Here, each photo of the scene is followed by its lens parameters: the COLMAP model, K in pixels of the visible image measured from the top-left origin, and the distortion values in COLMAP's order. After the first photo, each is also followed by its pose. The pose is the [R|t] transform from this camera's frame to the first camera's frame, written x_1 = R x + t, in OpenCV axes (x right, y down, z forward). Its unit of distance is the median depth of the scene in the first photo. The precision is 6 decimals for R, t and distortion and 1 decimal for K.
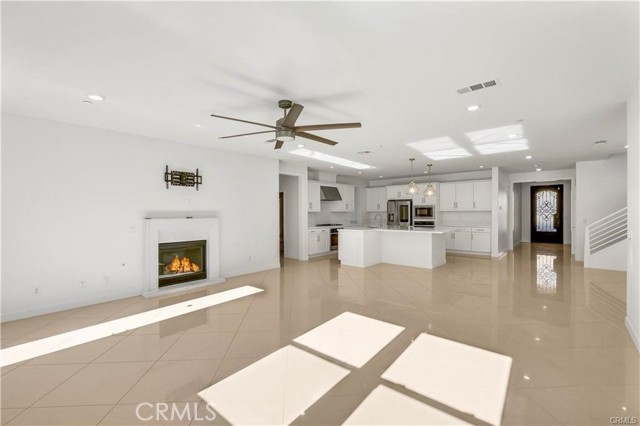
lens RADIAL K [[288.5, 0, 320.2], [0, 288.5, 214.7], [0, 0, 1]] dist [-0.002935, 0.000028]
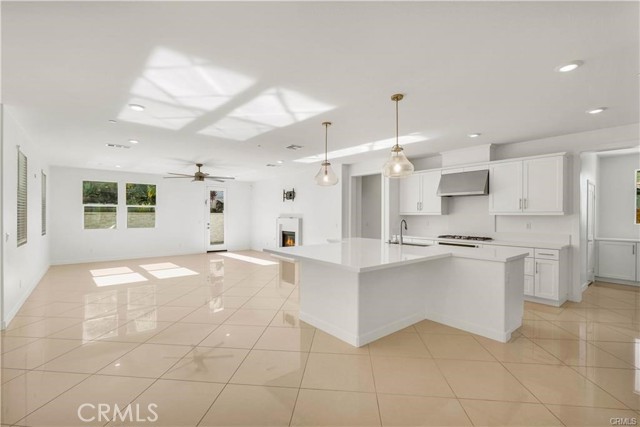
lens RADIAL K [[288.5, 0, 322.4], [0, 288.5, 213.8], [0, 0, 1]] dist [-0.002935, 0.000028]
pose [[-0.170354, -0.003504, -0.985377, 0.615129], [-0.015163, 0.999885, -0.000934, -0.008377], [0.985266, 0.014782, -0.170387, 0.771542]]
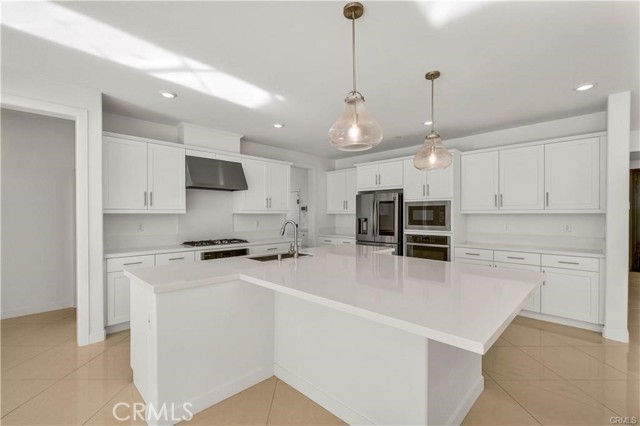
lens RADIAL K [[288.5, 0, 324.8], [0, 288.5, 213.5], [0, 0, 1]] dist [-0.002935, 0.000028]
pose [[0.998599, 0.003313, -0.052805, 0.217176], [-0.003833, 0.999945, -0.009757, -0.007079], [0.052770, 0.009946, 0.998557, 0.520139]]
